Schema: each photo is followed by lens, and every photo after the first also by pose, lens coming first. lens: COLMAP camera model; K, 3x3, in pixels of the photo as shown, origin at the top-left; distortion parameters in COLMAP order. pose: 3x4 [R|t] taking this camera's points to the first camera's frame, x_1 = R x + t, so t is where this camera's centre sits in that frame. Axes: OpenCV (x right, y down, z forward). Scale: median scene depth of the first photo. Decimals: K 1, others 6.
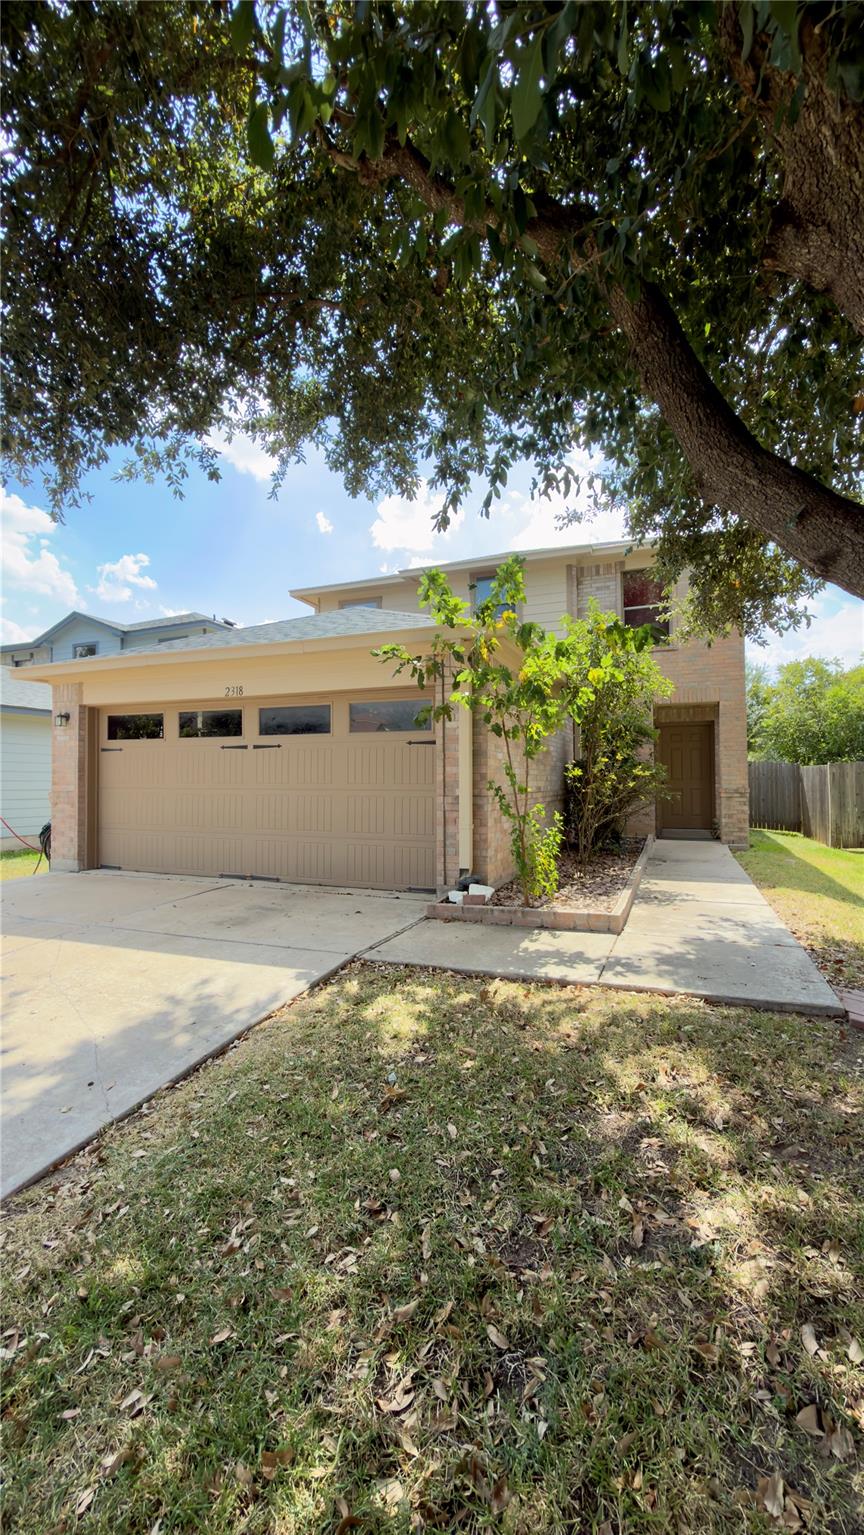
lens RADIAL K [[609.0, 0, 433.8], [0, 609.0, 773.9], [0, 0, 1]] dist [-0.007740, -0.000132]
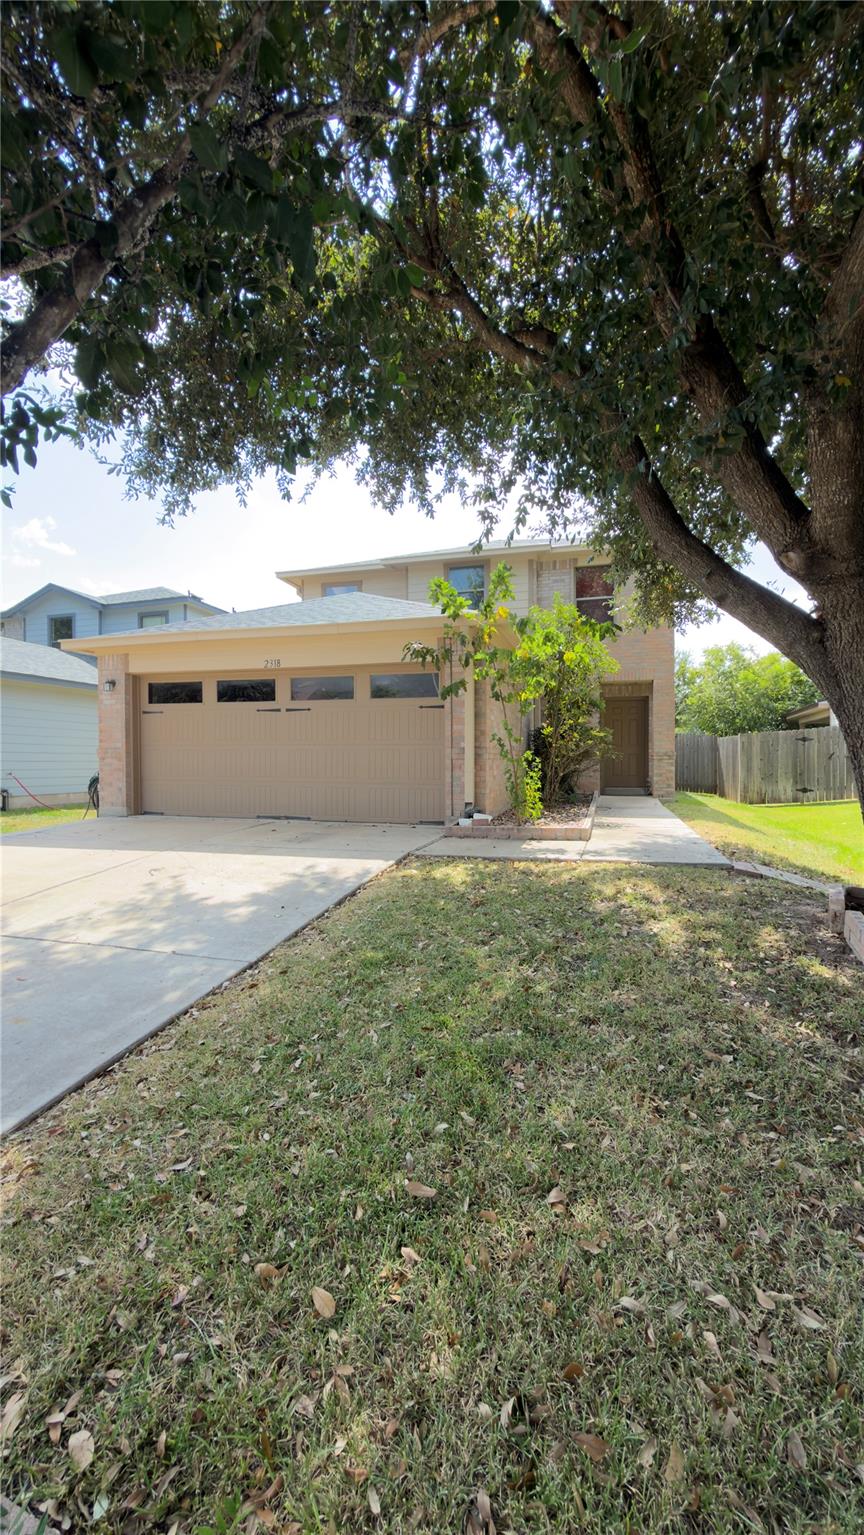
lens RADIAL K [[609.0, 0, 433.8], [0, 609.0, 773.9], [0, 0, 1]] dist [-0.007740, -0.000132]
pose [[0.994791, 0.000277, 0.101939, -0.126879], [-0.003850, 0.999385, 0.034859, 0.039026], [-0.101867, -0.035070, 0.994180, -0.237133]]
